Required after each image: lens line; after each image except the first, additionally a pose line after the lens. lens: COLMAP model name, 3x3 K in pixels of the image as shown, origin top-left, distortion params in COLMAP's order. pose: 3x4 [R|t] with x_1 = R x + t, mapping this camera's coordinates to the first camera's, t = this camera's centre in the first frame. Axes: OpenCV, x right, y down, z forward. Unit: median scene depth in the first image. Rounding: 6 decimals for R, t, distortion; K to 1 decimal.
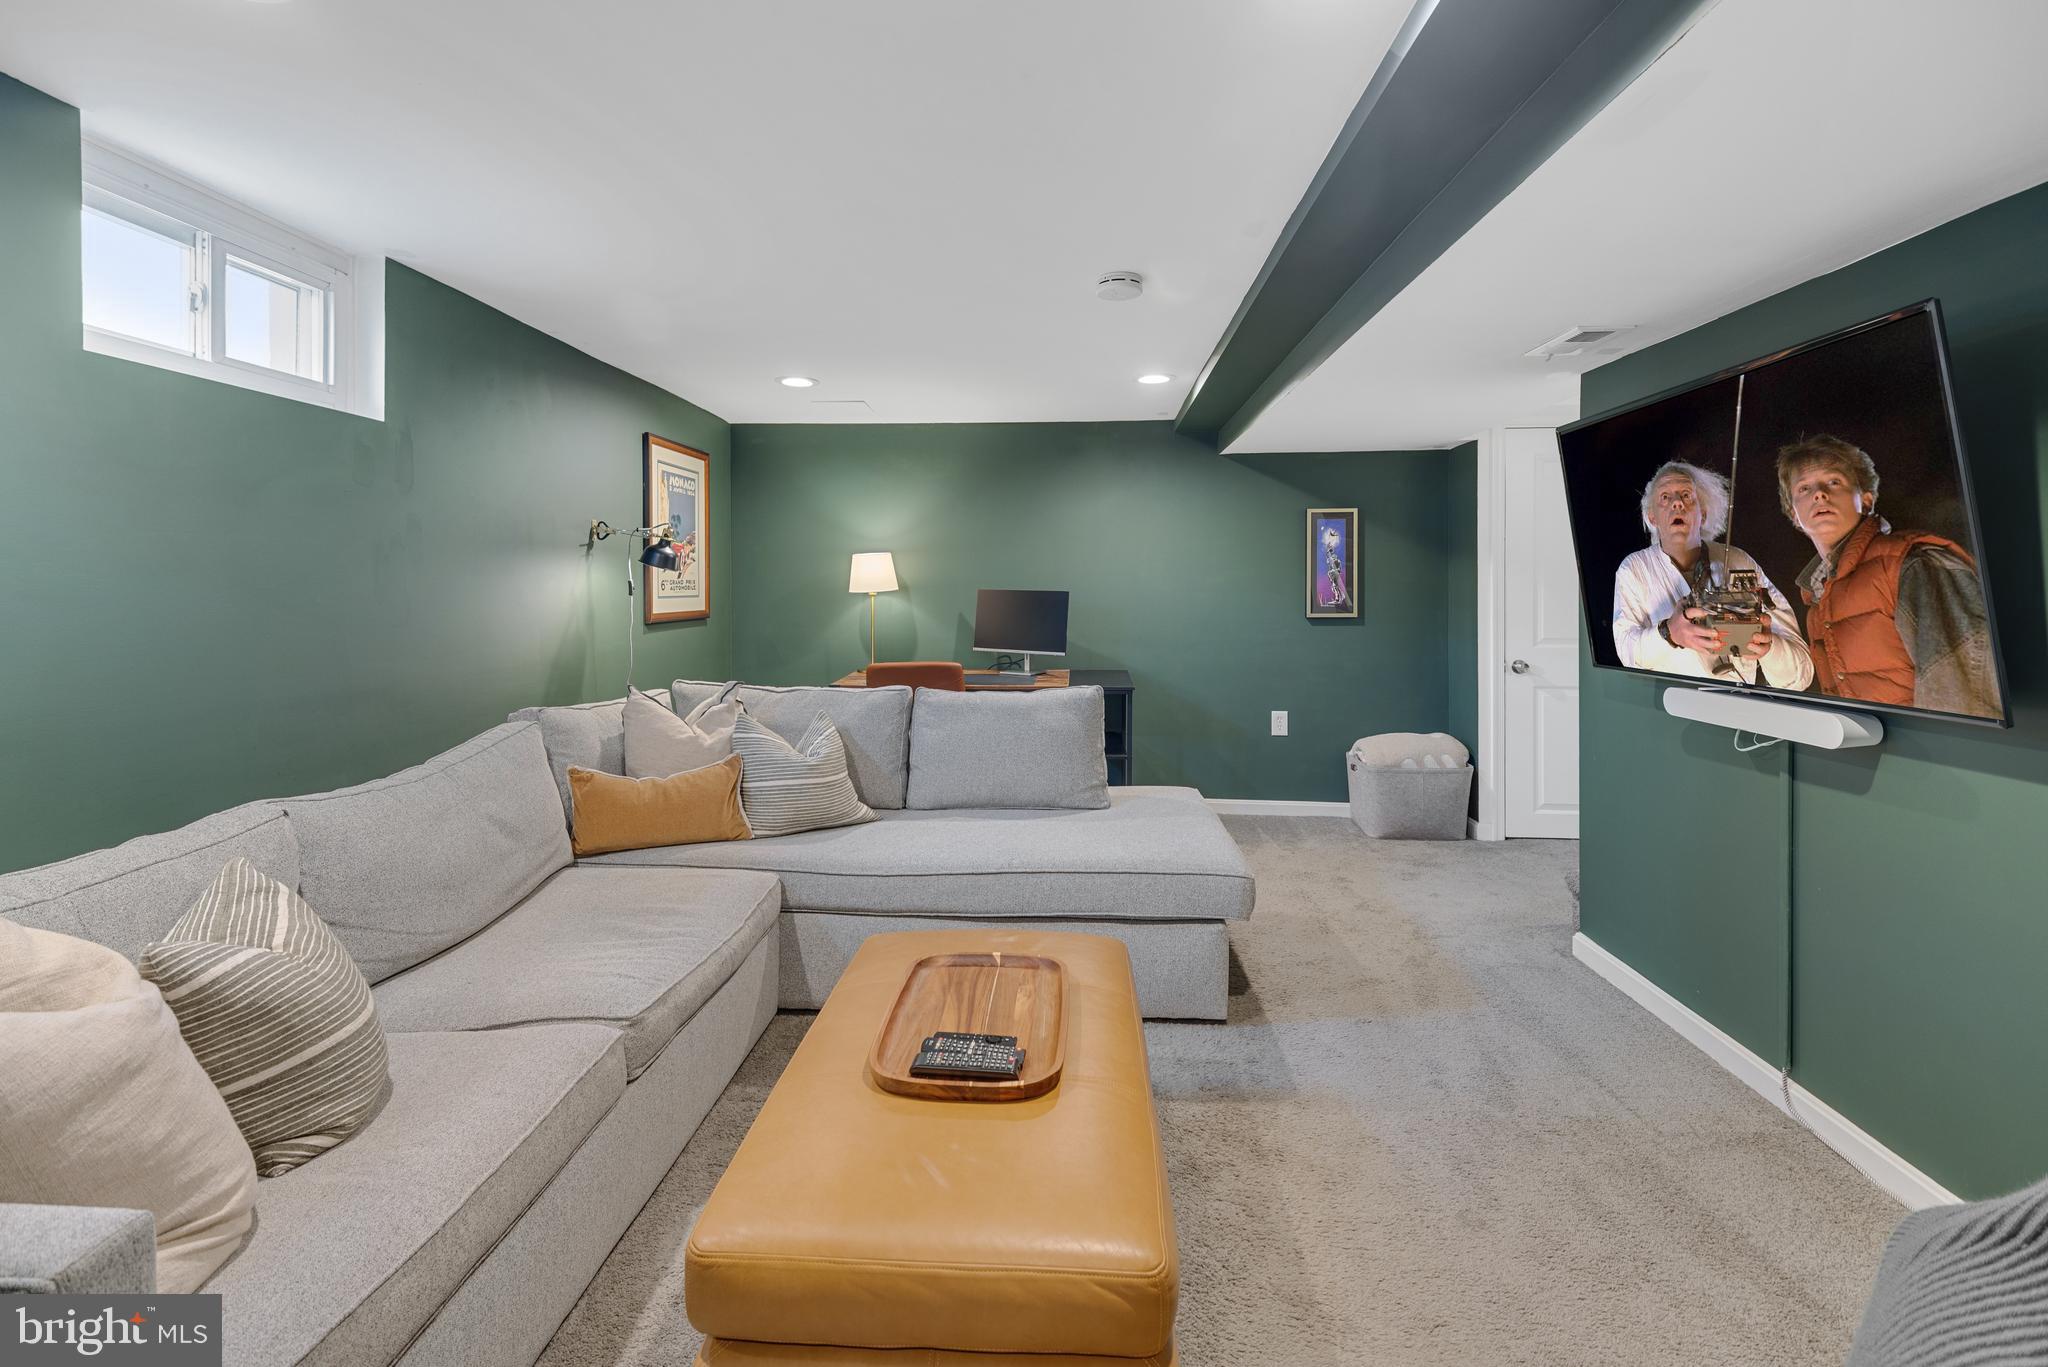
lens RADIAL K [[908.2, 0, 1030.3], [0, 908.2, 669.1], [0, 0, 1]] dist [0.002829, -0.000519]
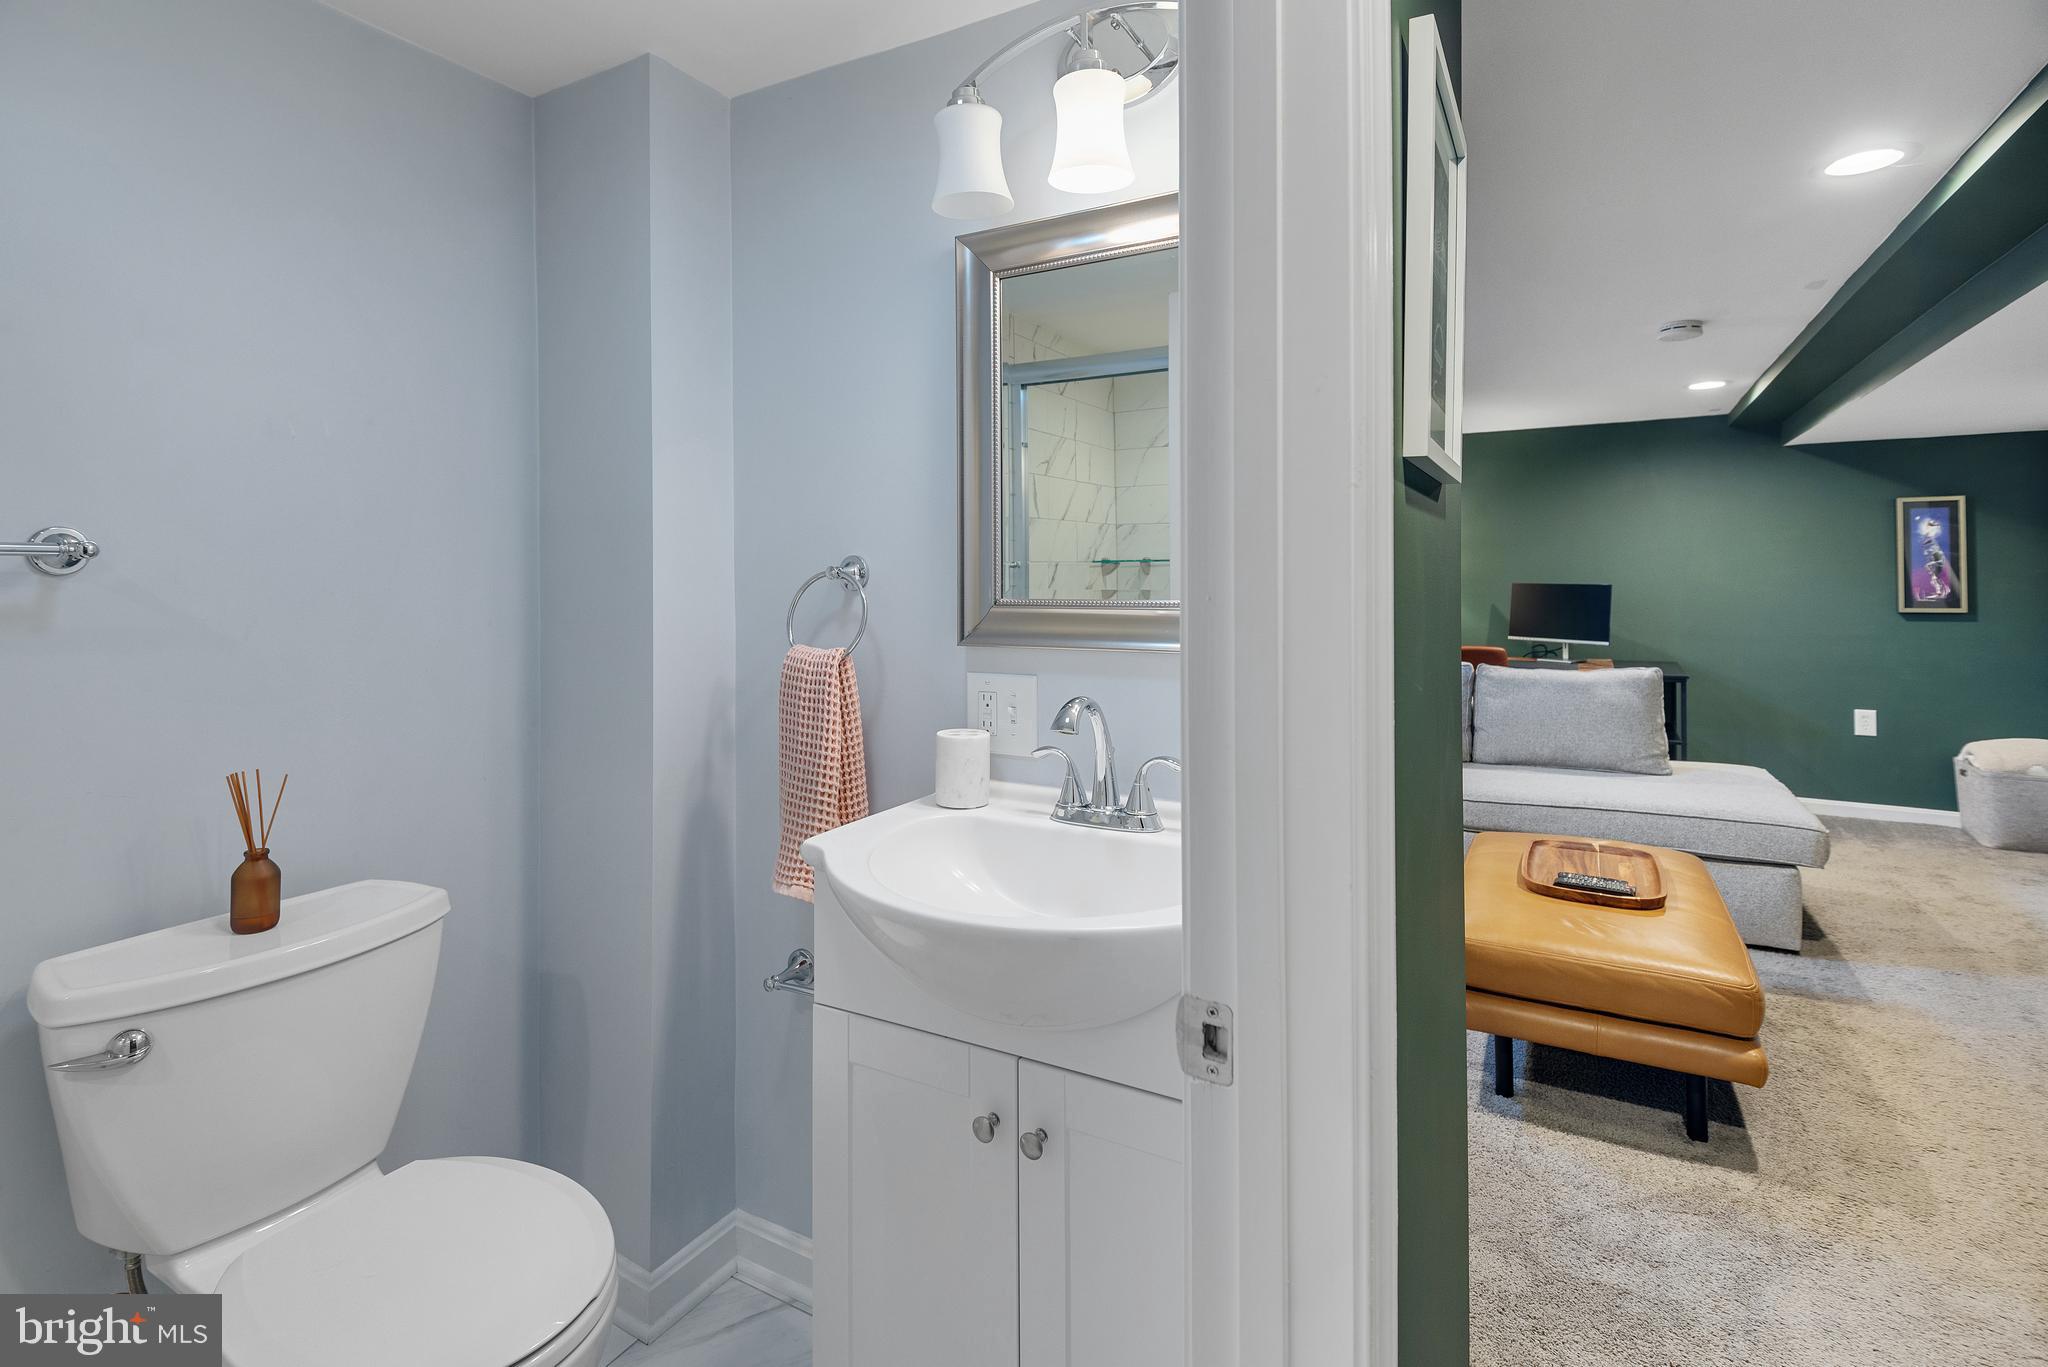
lens RADIAL K [[992.6, 0, 1024.5], [0, 992.6, 589.5], [0, 0, 1]] dist [-0.002815, -0.006633]
pose [[0.900534, 0.003435, -0.434771, -0.097569], [-0.038803, 0.996613, -0.072499, 0.041328], [0.433050, 0.082158, 0.897618, -0.449638]]
